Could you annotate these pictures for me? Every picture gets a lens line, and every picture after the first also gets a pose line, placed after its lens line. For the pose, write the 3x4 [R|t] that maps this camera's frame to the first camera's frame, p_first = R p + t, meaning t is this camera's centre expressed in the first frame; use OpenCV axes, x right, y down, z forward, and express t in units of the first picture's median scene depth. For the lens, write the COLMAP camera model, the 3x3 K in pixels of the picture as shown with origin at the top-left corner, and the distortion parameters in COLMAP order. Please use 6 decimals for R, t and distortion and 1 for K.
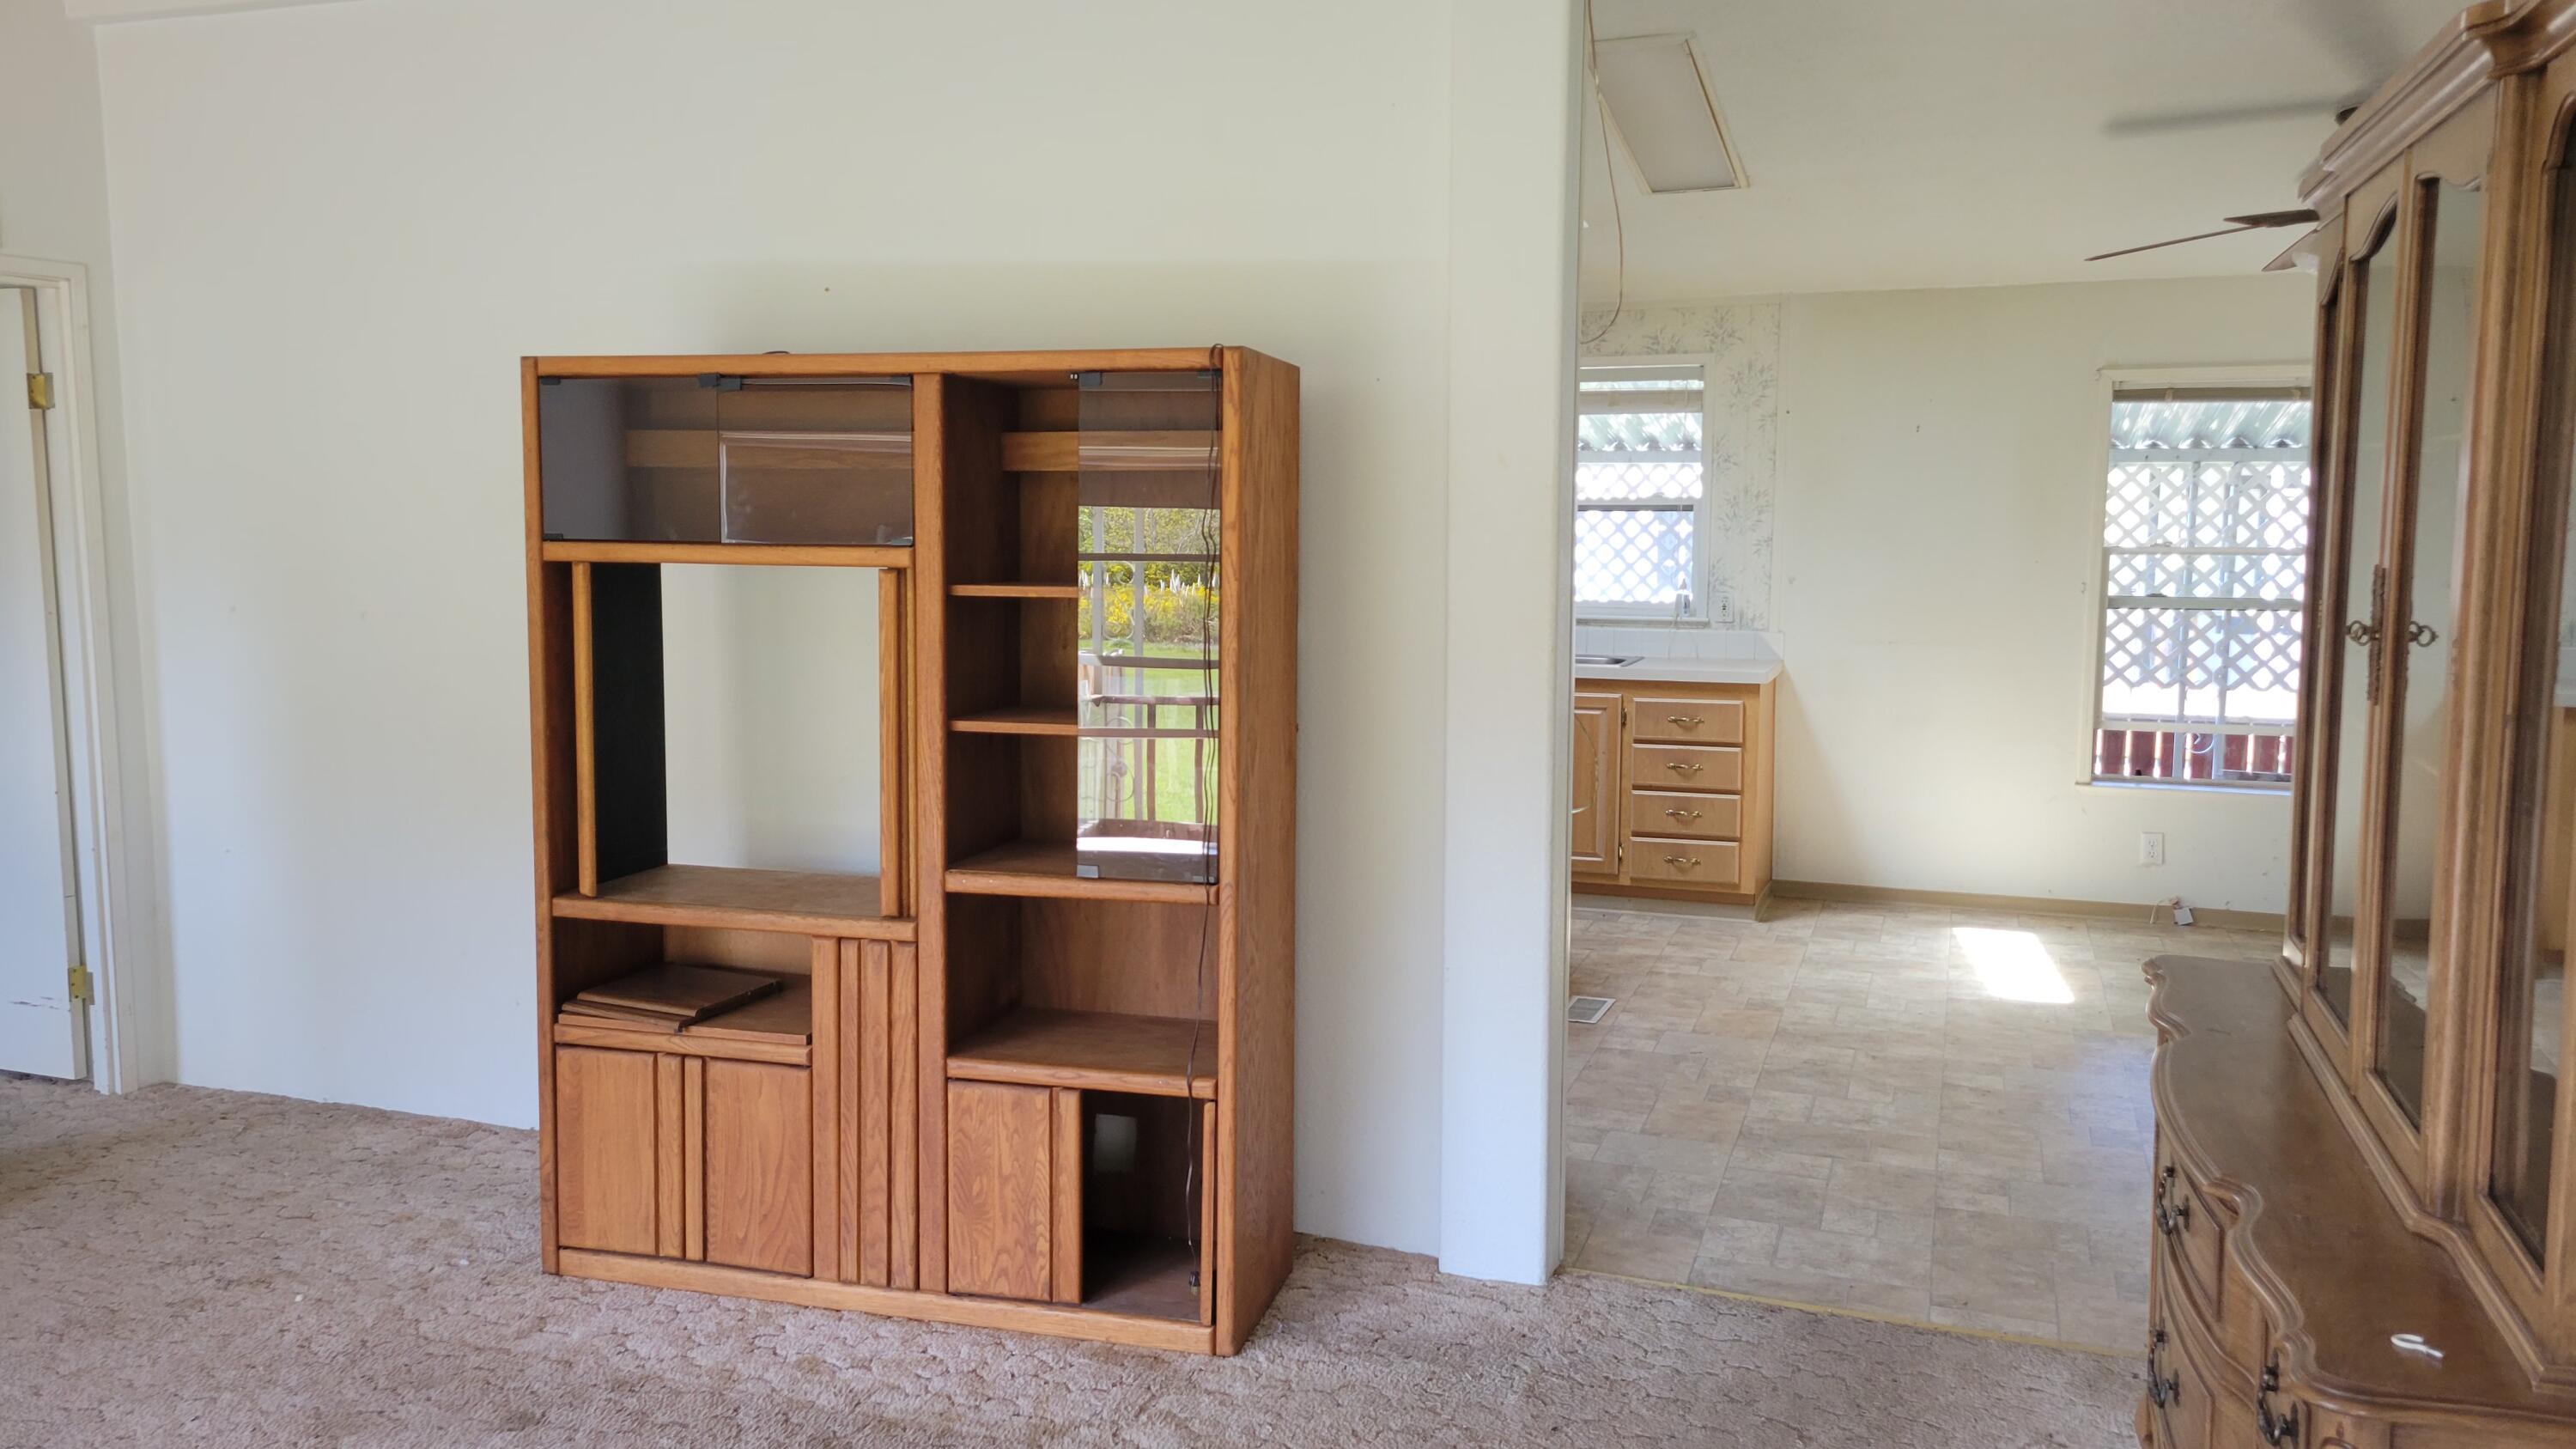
lens RADIAL K [[1939.3, 0, 1278.9], [0, 1939.3, 714.1], [0, 0, 1]] dist [0.065221, -0.037459]
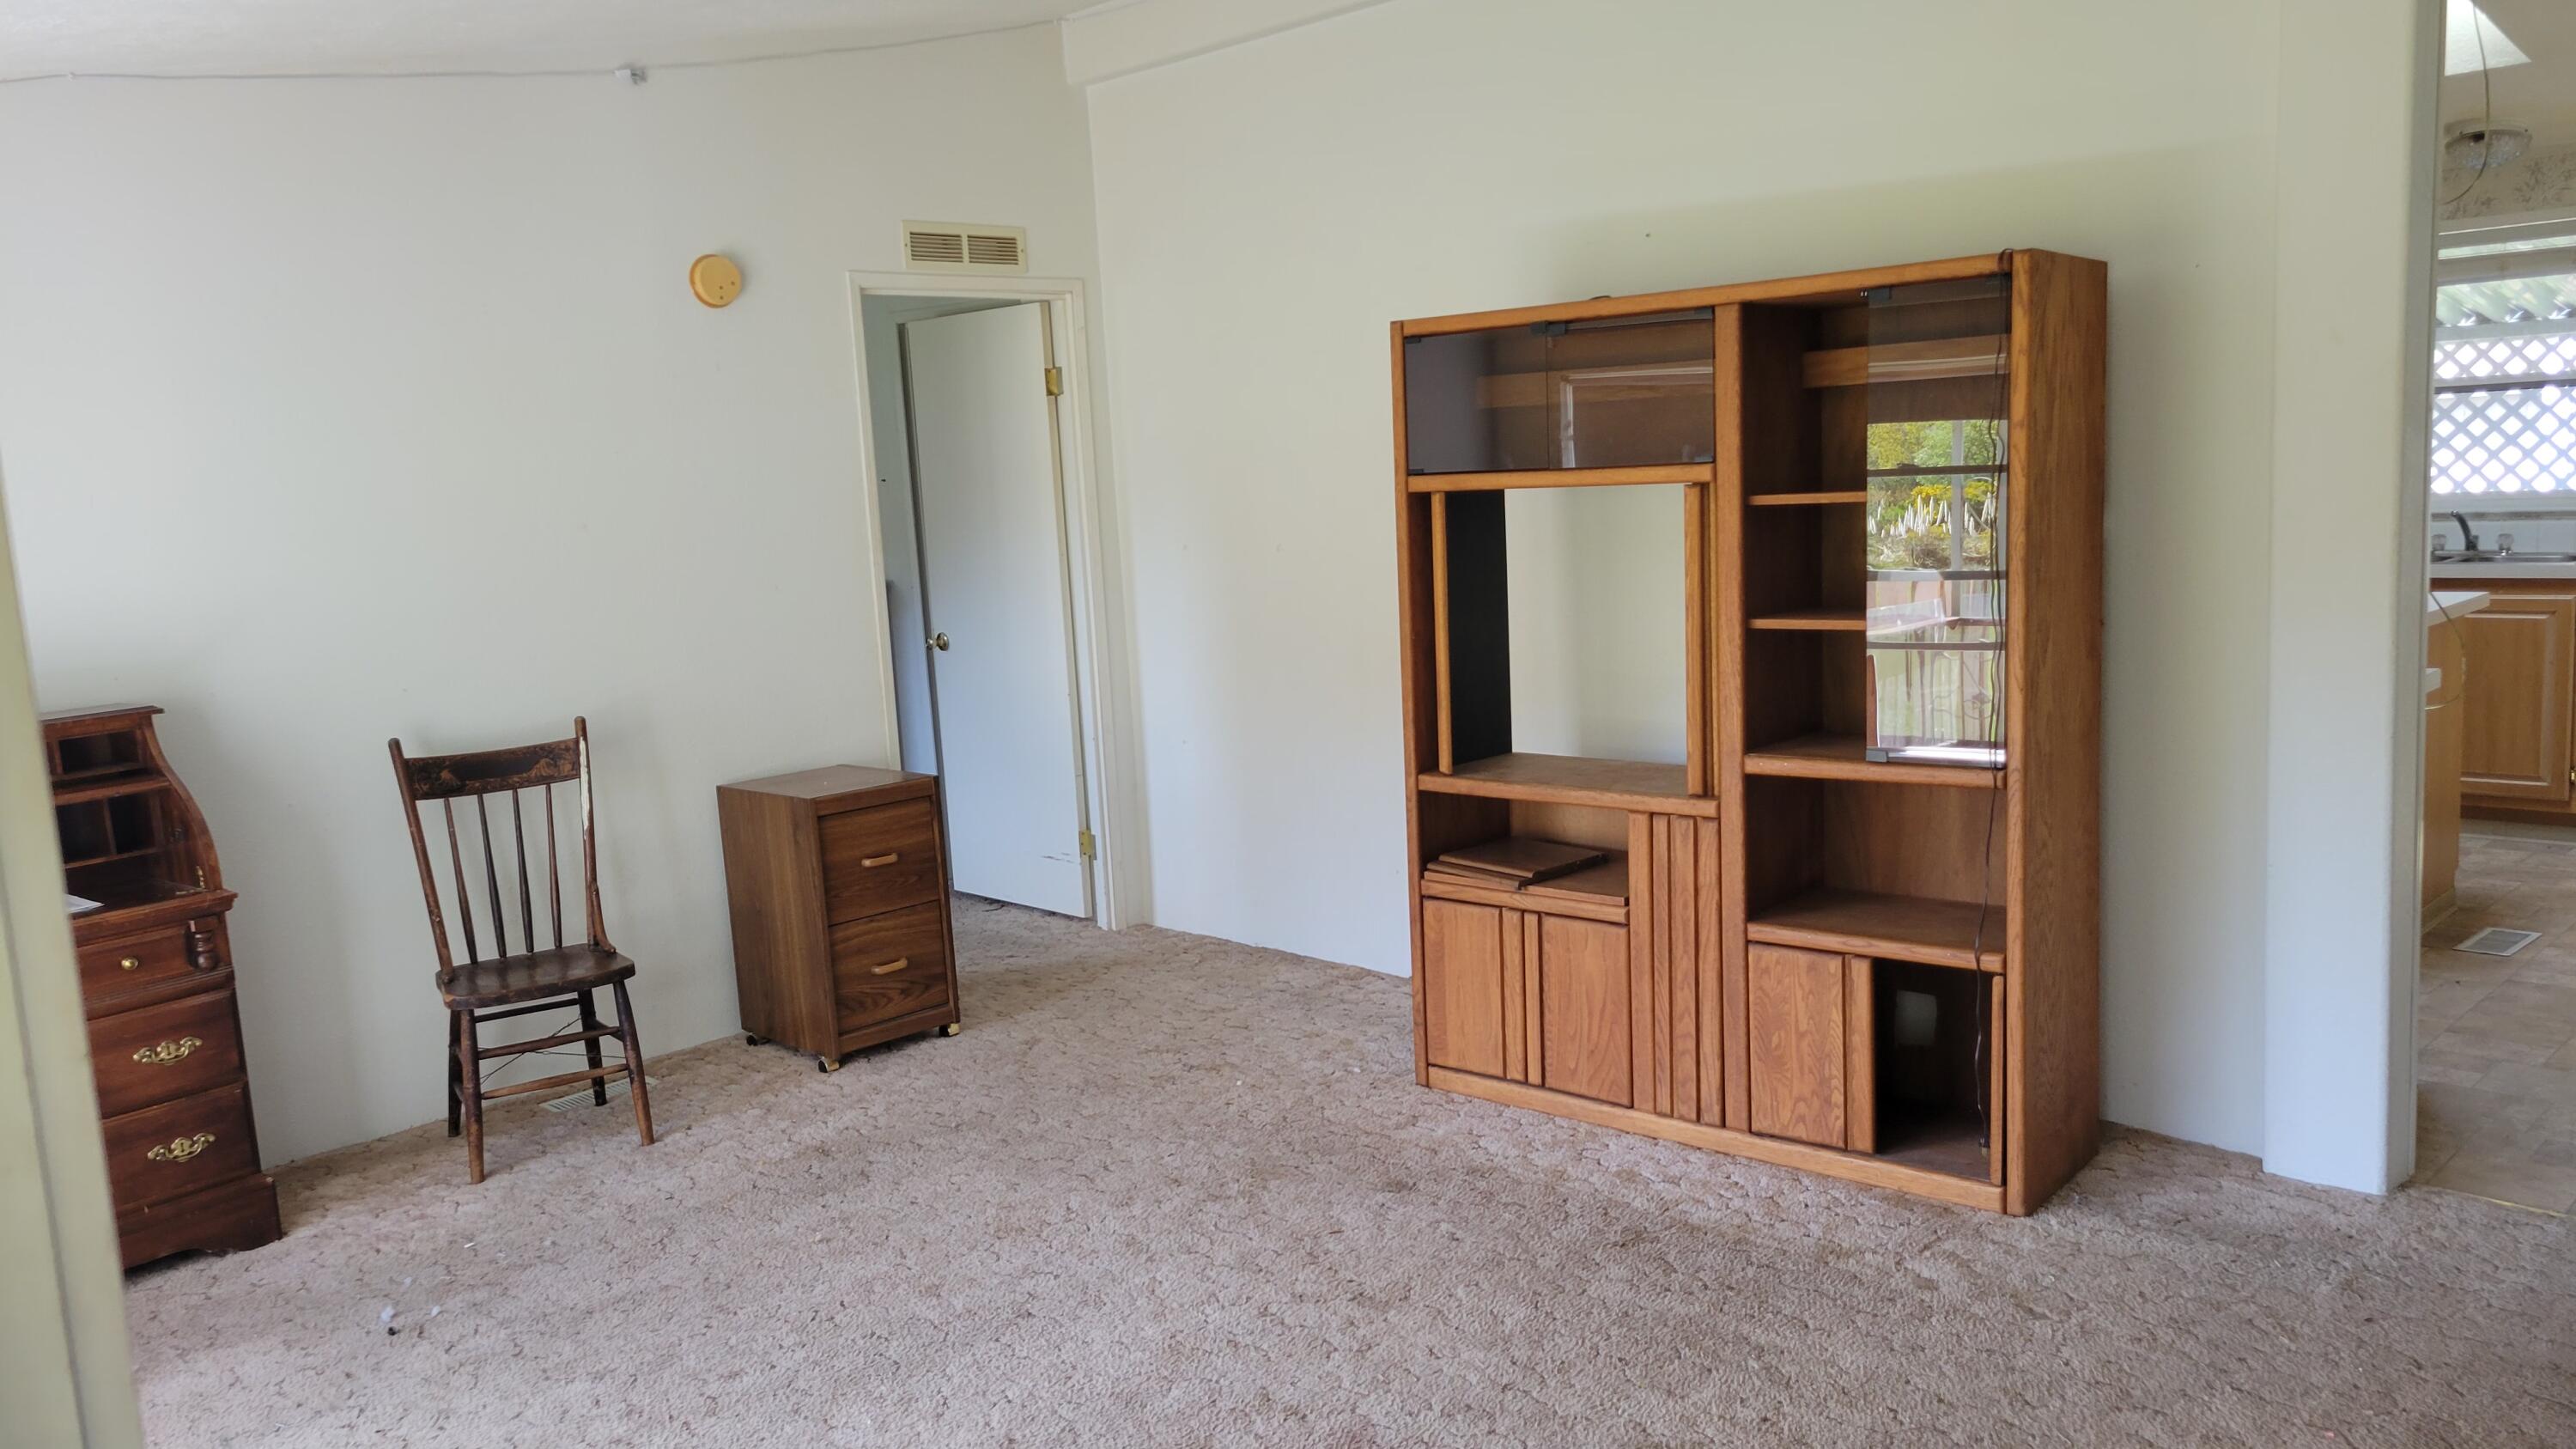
lens RADIAL K [[1939.3, 0, 1294.2], [0, 1939.3, 718.7], [0, 0, 1]] dist [0.065221, -0.037459]
pose [[0.907201, 0.003451, -0.420684, 0.060287], [0.011298, 0.999406, 0.032562, 0.020364], [0.420547, -0.034293, 0.906623, -0.110044]]
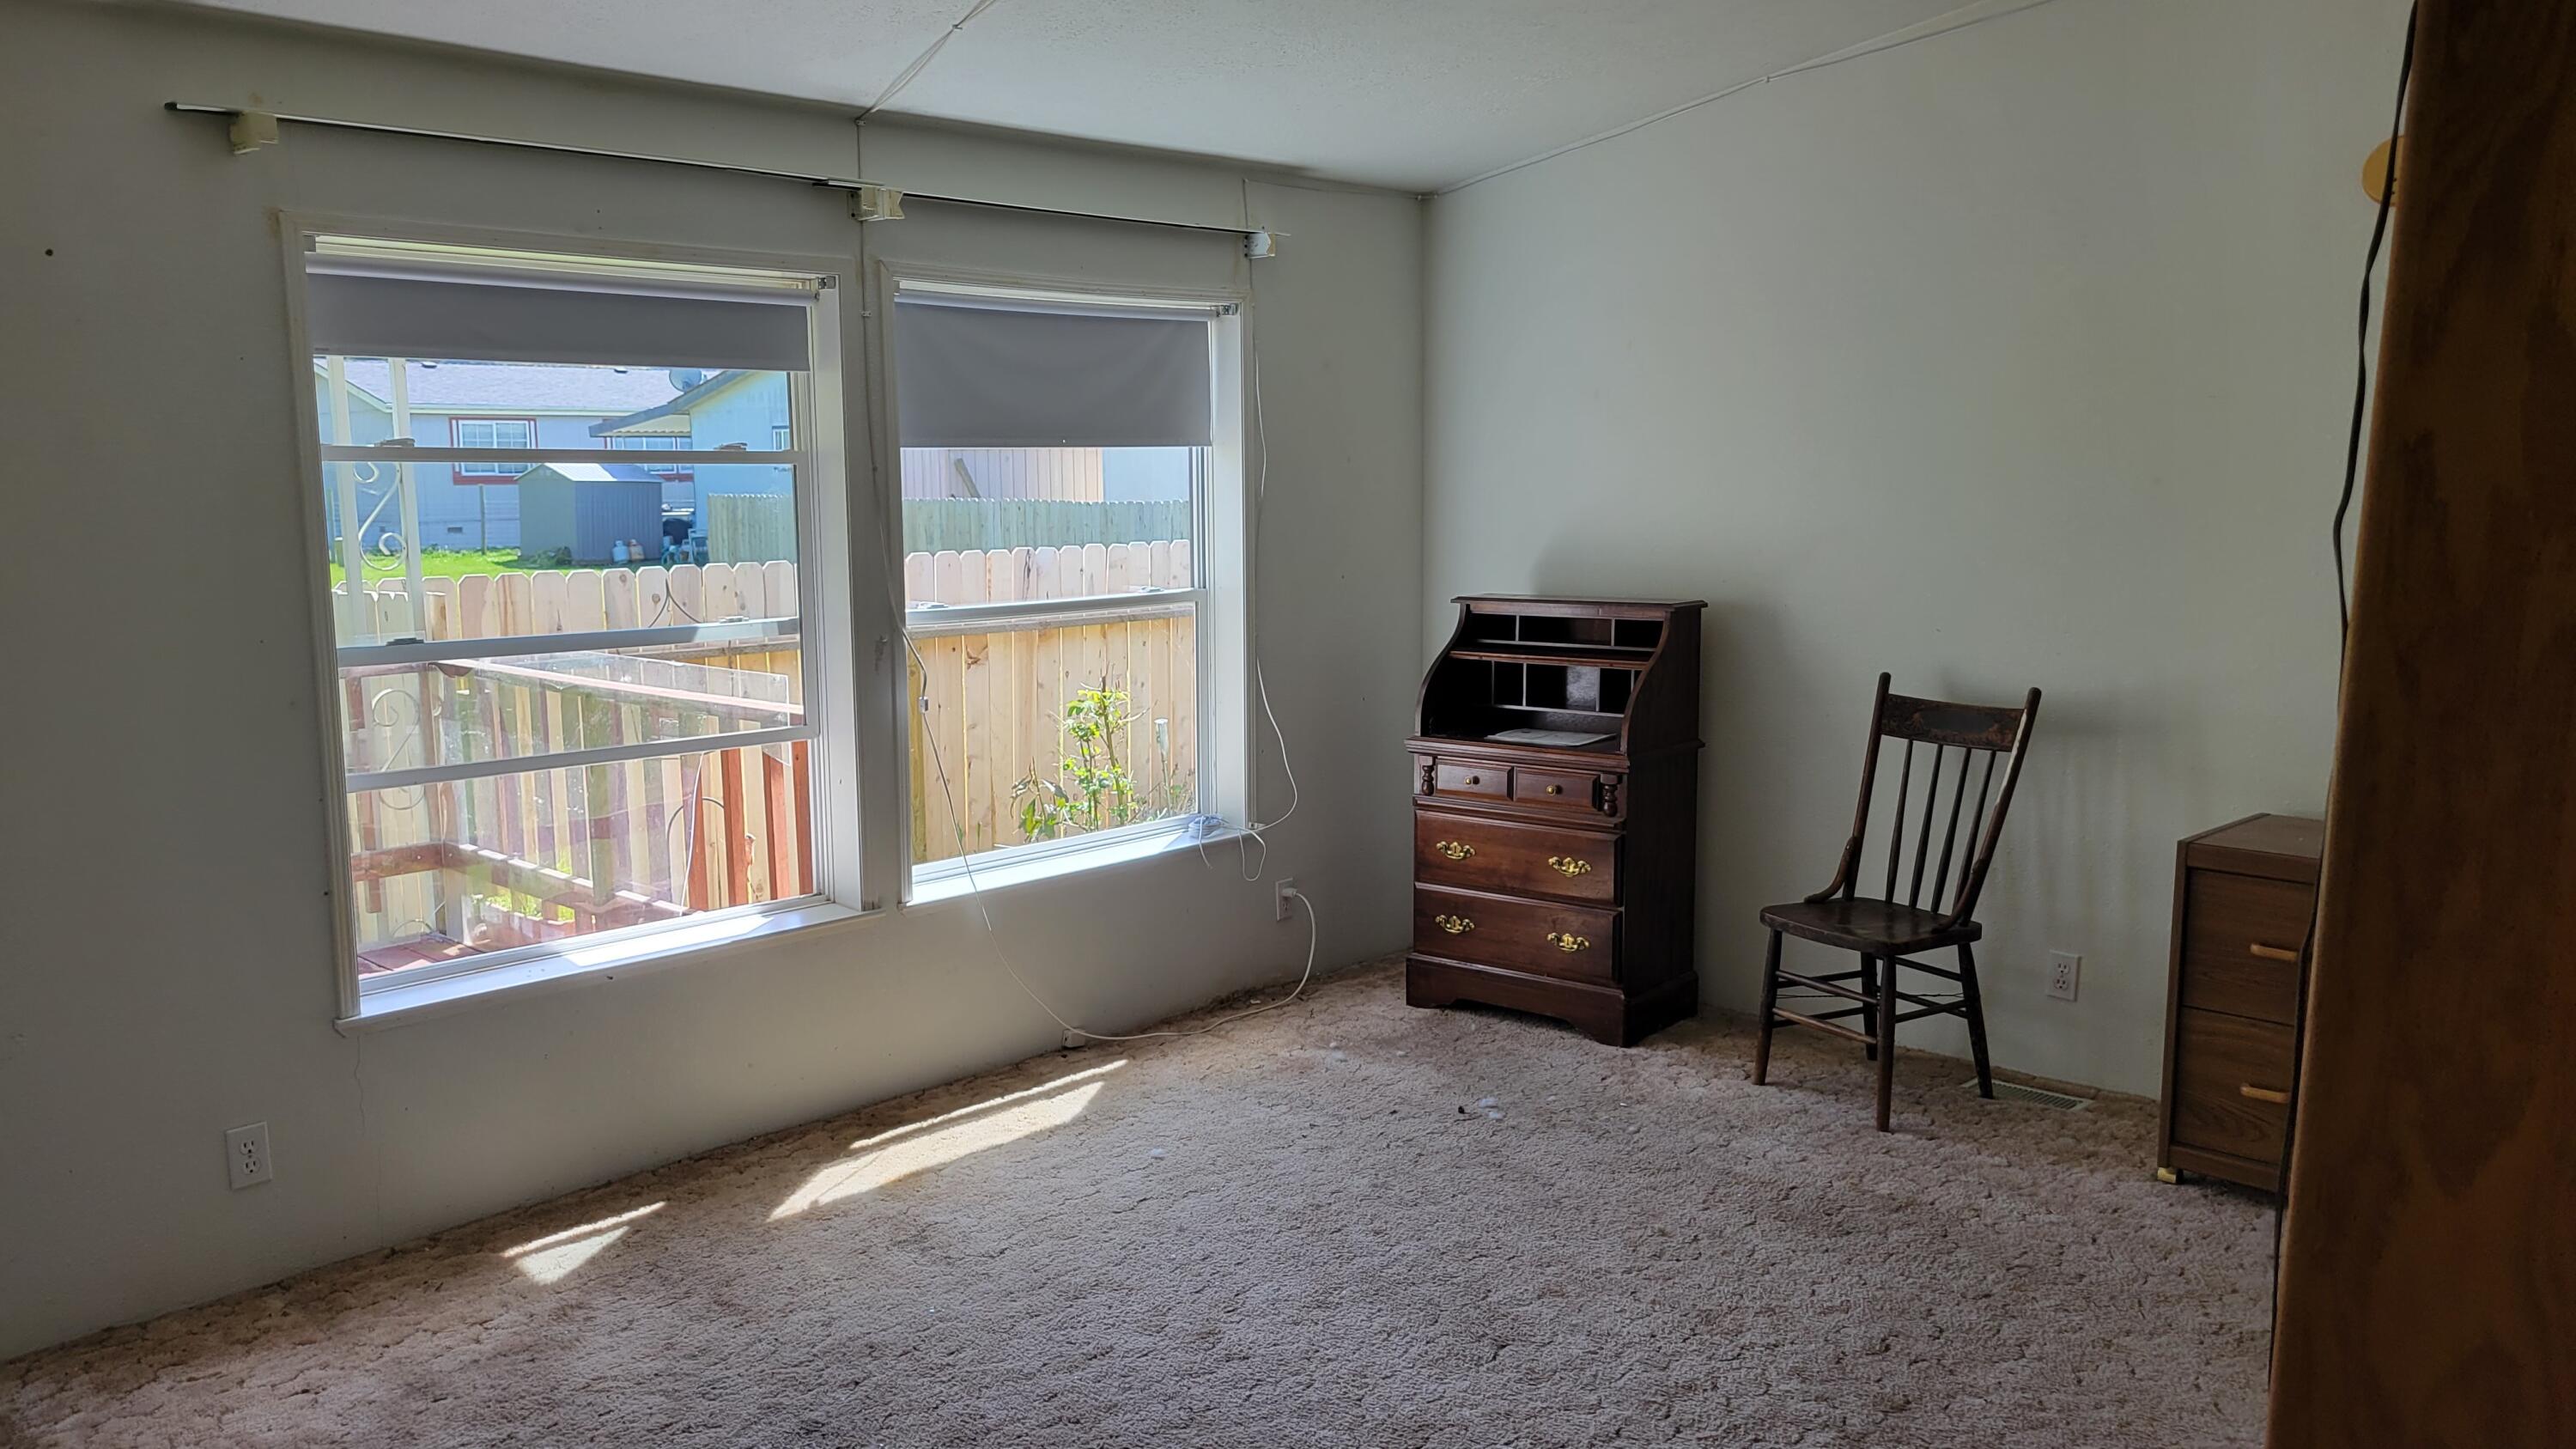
lens RADIAL K [[1939.3, 0, 1296.5], [0, 1939.3, 740.5], [0, 0, 1]] dist [0.065221, -0.037459]
pose [[-0.411021, 0.113320, -0.904555, 0.465790], [-0.107561, 0.979285, 0.171556, -0.103489], [0.905258, 0.167809, -0.390318, 1.347991]]
